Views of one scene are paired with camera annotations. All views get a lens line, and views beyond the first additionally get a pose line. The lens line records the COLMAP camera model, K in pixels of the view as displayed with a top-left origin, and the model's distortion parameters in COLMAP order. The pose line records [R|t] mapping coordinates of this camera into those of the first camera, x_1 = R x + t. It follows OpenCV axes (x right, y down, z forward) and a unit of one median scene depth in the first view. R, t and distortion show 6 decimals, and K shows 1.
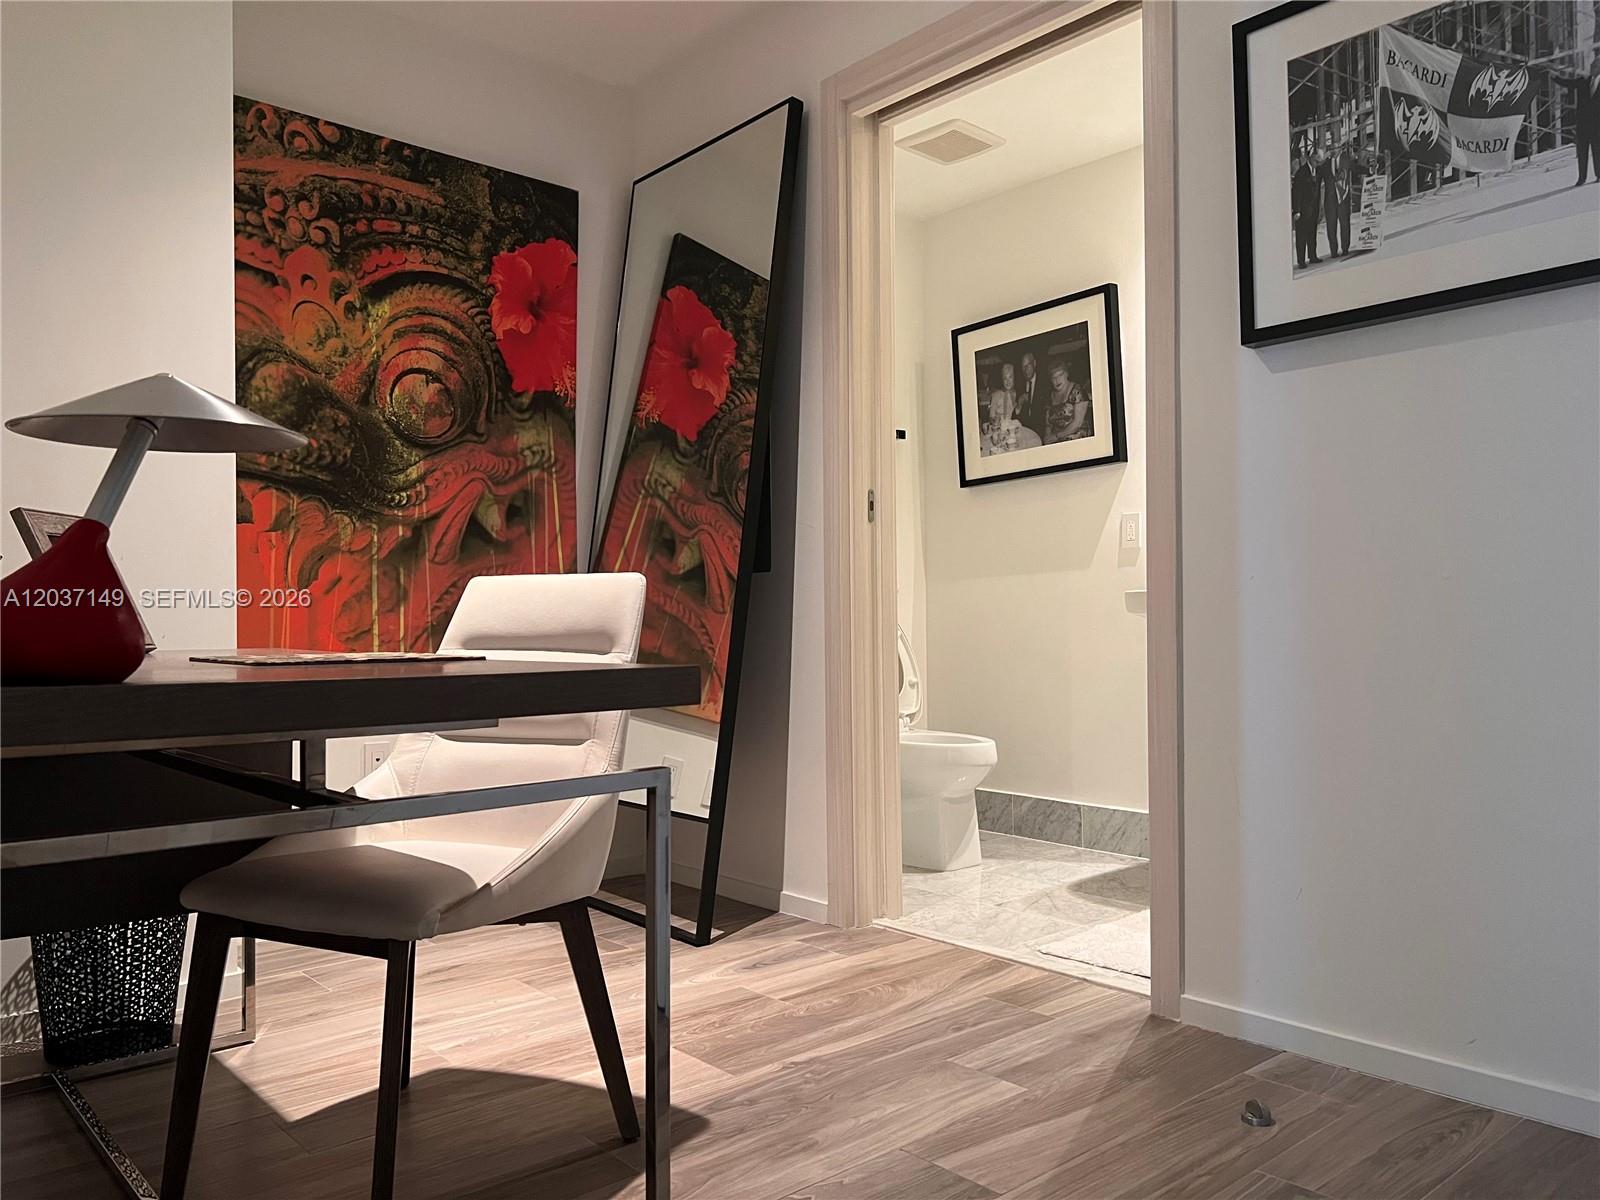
lens RADIAL K [[1204.2, 0, 799.4], [0, 1204.2, 600.5], [0, 0, 1]] dist [0.039907, -0.051080]
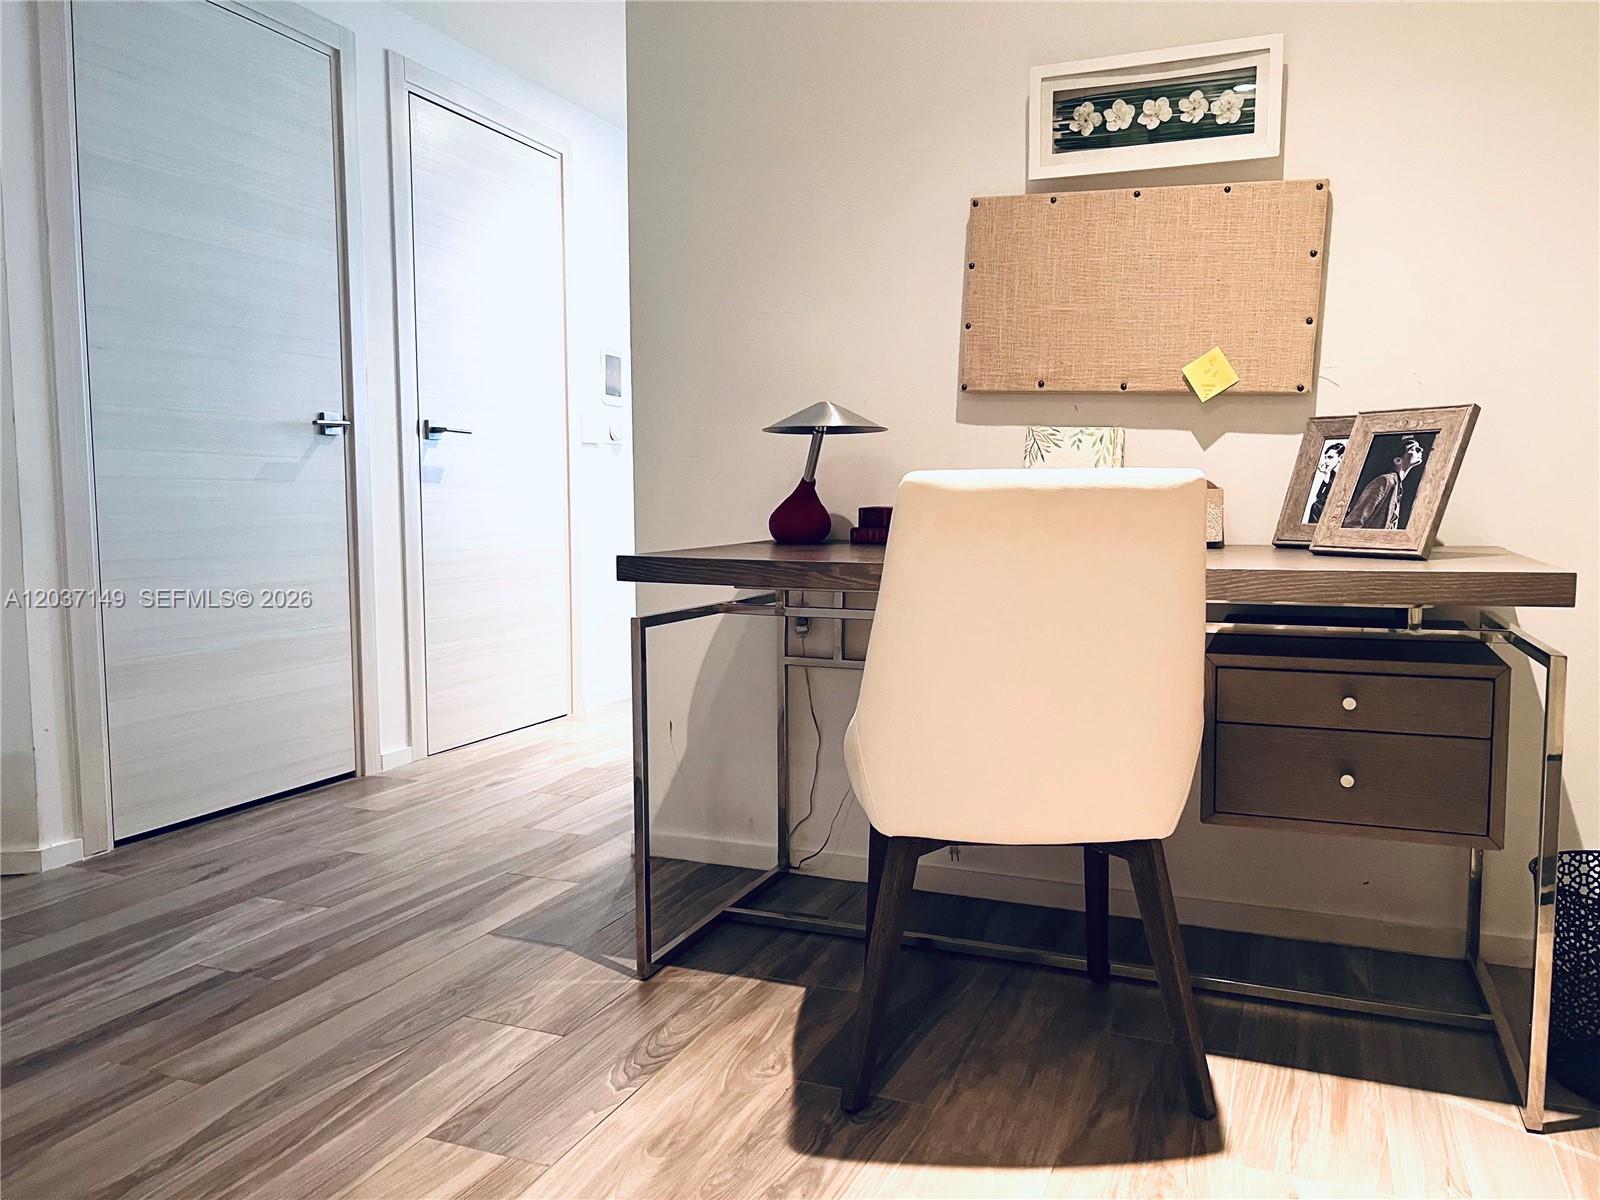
lens RADIAL K [[1204.2, 0, 799.8], [0, 1204.2, 599.3], [0, 0, 1]] dist [0.039907, -0.051080]
pose [[-0.899512, 0.048770, -0.434166, 0.271293], [0.015120, 0.996630, 0.080625, -0.004998], [0.436635, 0.065959, -0.897218, 1.796201]]
